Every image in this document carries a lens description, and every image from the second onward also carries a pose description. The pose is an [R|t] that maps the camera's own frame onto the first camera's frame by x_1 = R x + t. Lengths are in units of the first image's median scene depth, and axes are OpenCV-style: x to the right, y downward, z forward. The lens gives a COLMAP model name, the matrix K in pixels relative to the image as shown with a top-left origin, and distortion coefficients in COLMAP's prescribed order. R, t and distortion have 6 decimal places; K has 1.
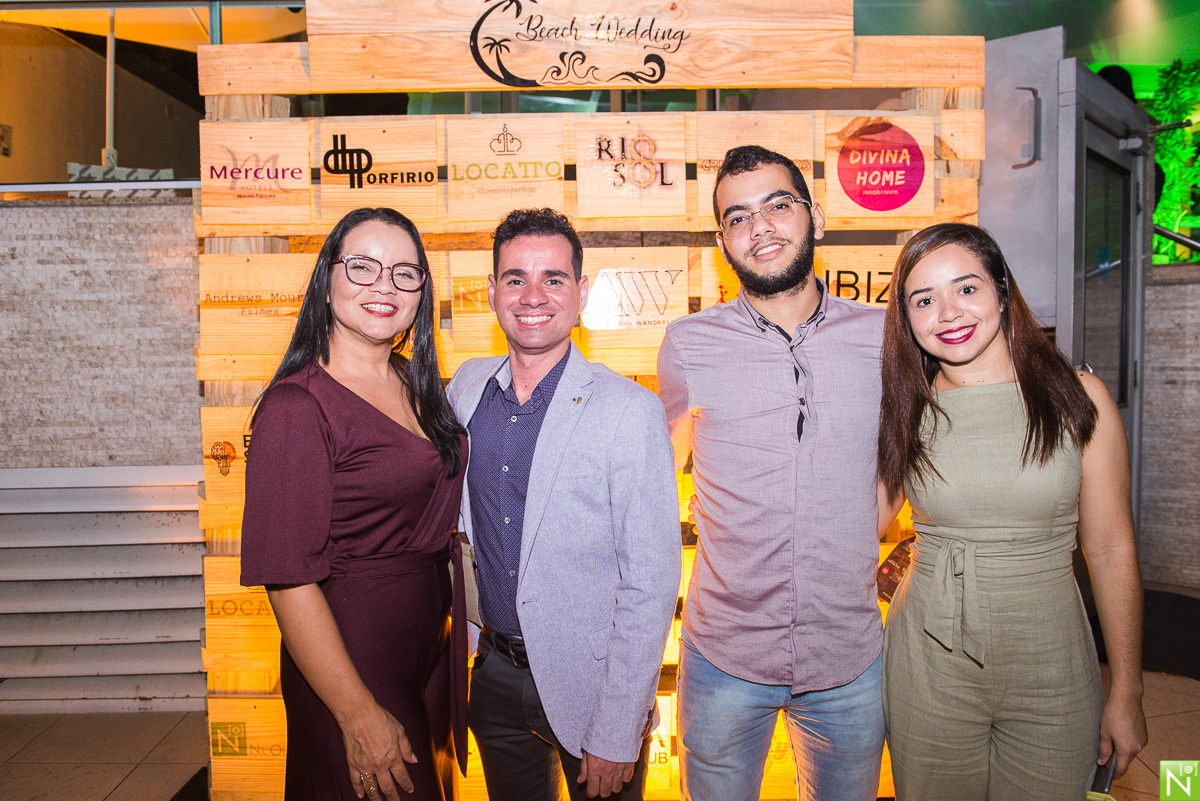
lens RADIAL K [[933.6, 0, 600.0], [0, 933.6, 400.5], [0, 0, 1]] dist [-0.031581, -0.010535]
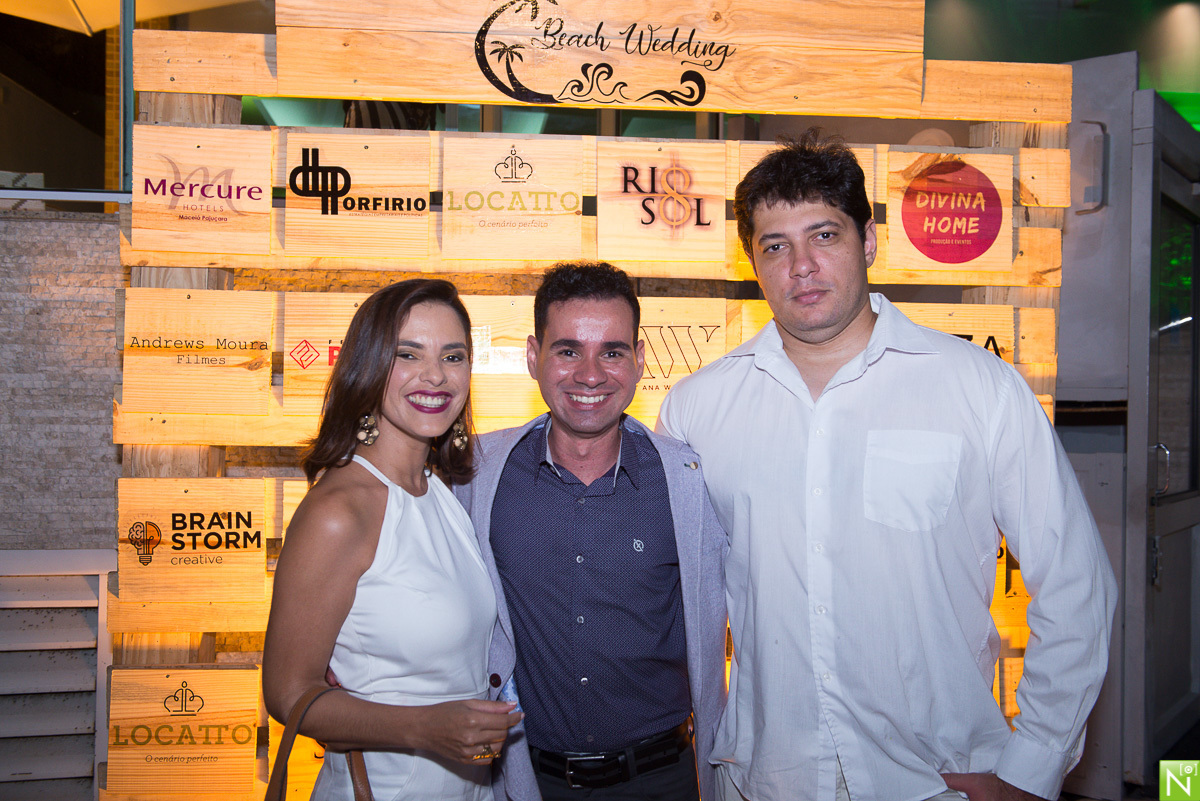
lens RADIAL K [[1135.4, 0, 600.0], [0, 1135.4, 400.5], [0, 0, 1]] dist [0.026113, -0.002240]
pose [[0.996627, 0.024593, 0.078299, -0.098733], [-0.019792, 0.997910, -0.061515, -0.007180], [-0.079648, 0.059758, 0.995030, -0.008753]]
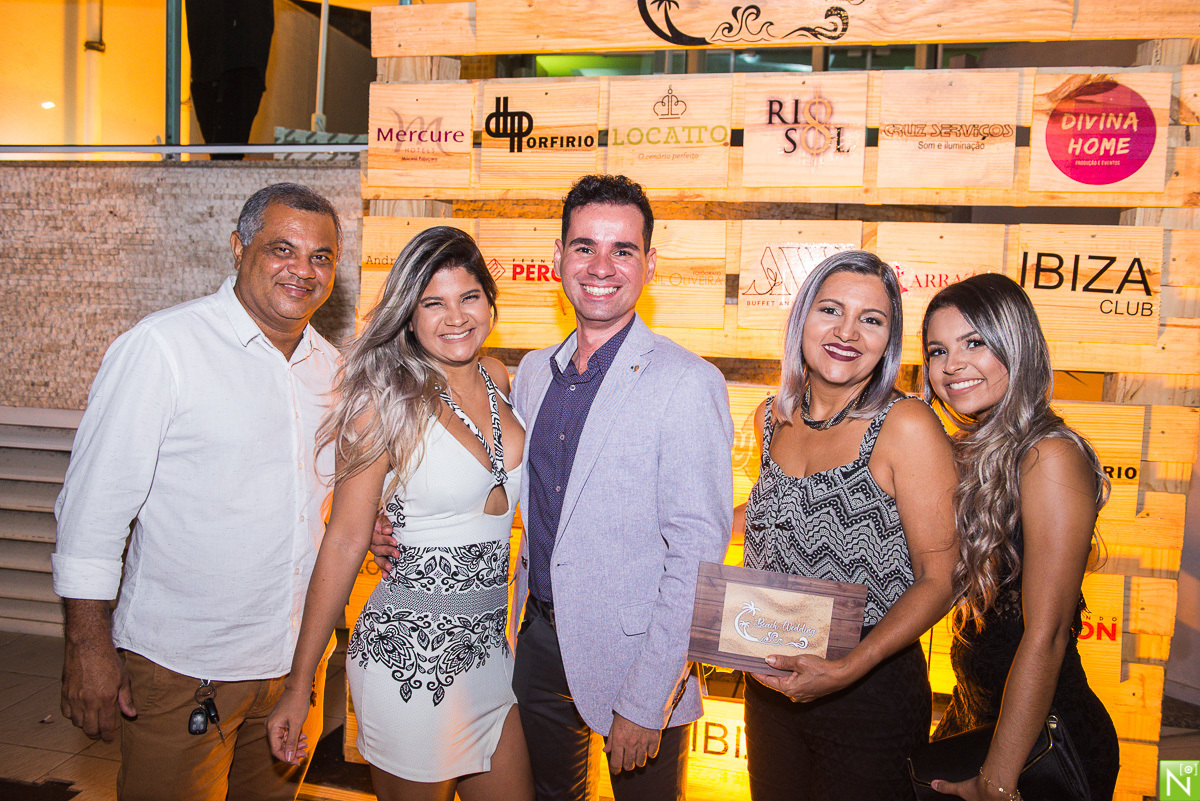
lens RADIAL K [[985.6, 0, 600.0], [0, 985.6, 400.5], [0, 0, 1]] dist [-0.013252, -0.003539]
pose [[0.972119, 0.065078, -0.225278, 0.073583], [-0.062245, 0.997867, 0.019661, 0.005860], [0.226077, -0.005091, 0.974096, 0.011989]]
